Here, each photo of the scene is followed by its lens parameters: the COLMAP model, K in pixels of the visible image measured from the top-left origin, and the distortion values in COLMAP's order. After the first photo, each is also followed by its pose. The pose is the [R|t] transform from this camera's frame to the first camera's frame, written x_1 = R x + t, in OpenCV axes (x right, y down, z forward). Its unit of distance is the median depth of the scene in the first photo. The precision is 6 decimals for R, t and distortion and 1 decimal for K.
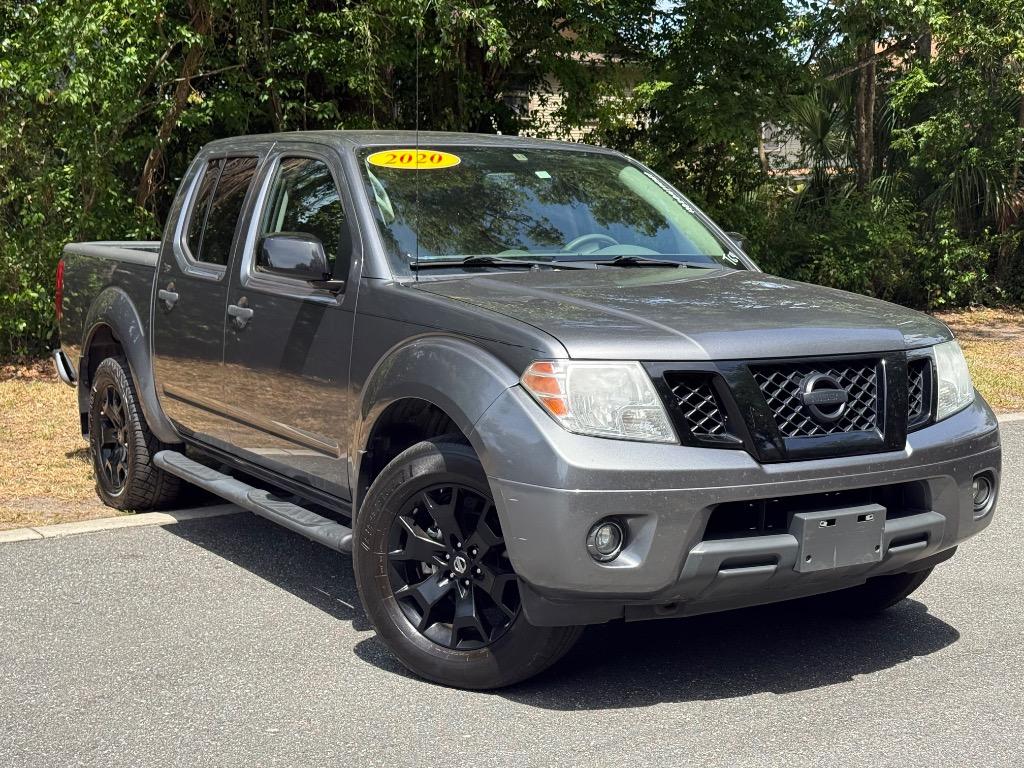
lens RADIAL K [[1521.5, 0, 515.1], [0, 1521.5, 394.9], [0, 0, 1]] dist [0.139134, 0.000000]
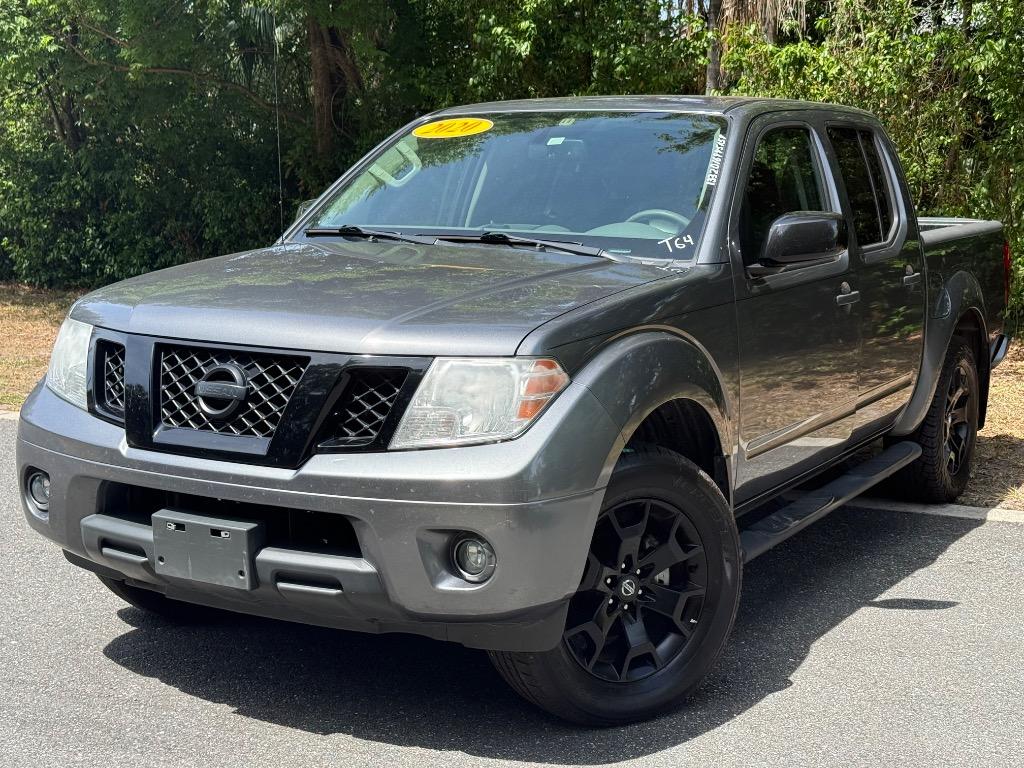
lens RADIAL K [[1521.5, 0, 513.7], [0, 1521.5, 384.6], [0, 0, 1]] dist [0.139134, 0.000000]
pose [[0.470476, 0.126396, -0.873314, 1.051729], [-0.116497, 0.989922, 0.080513, -0.093269], [0.874689, 0.063859, 0.480459, 0.715210]]
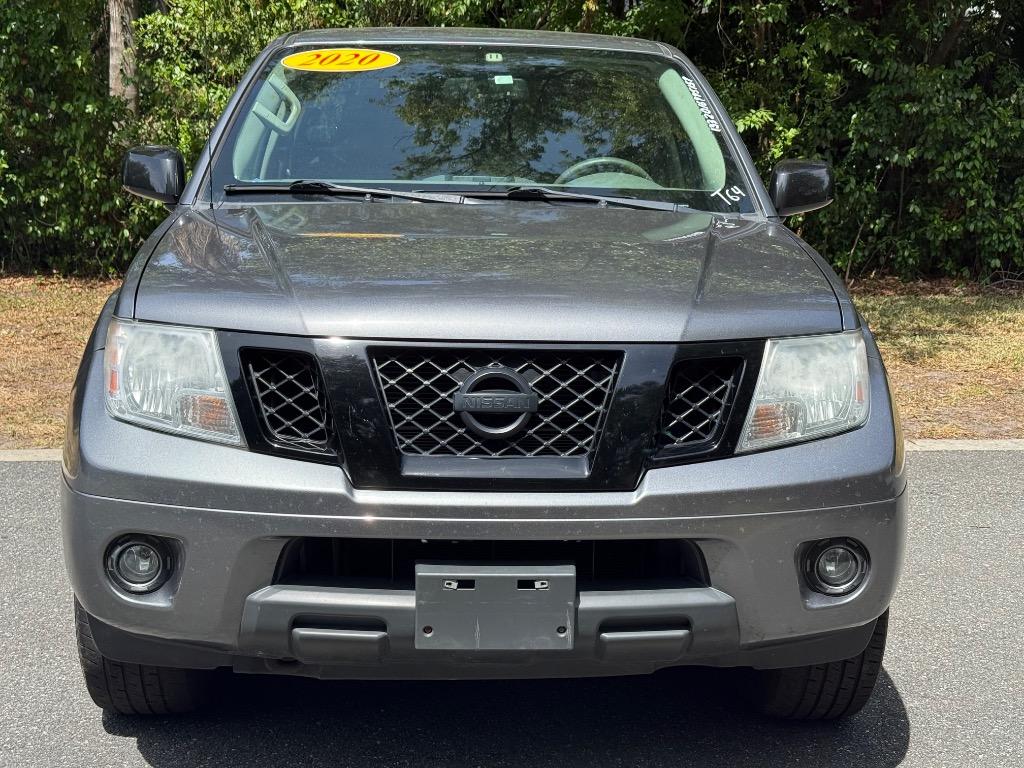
lens RADIAL K [[1521.5, 0, 519.5], [0, 1521.5, 376.0], [0, 0, 1]] dist [0.139134, 0.000000]
pose [[0.877374, 0.094871, -0.470334, 0.530523], [-0.075147, 0.995330, 0.060587, -0.052946], [0.473886, -0.017814, 0.880406, 0.395168]]
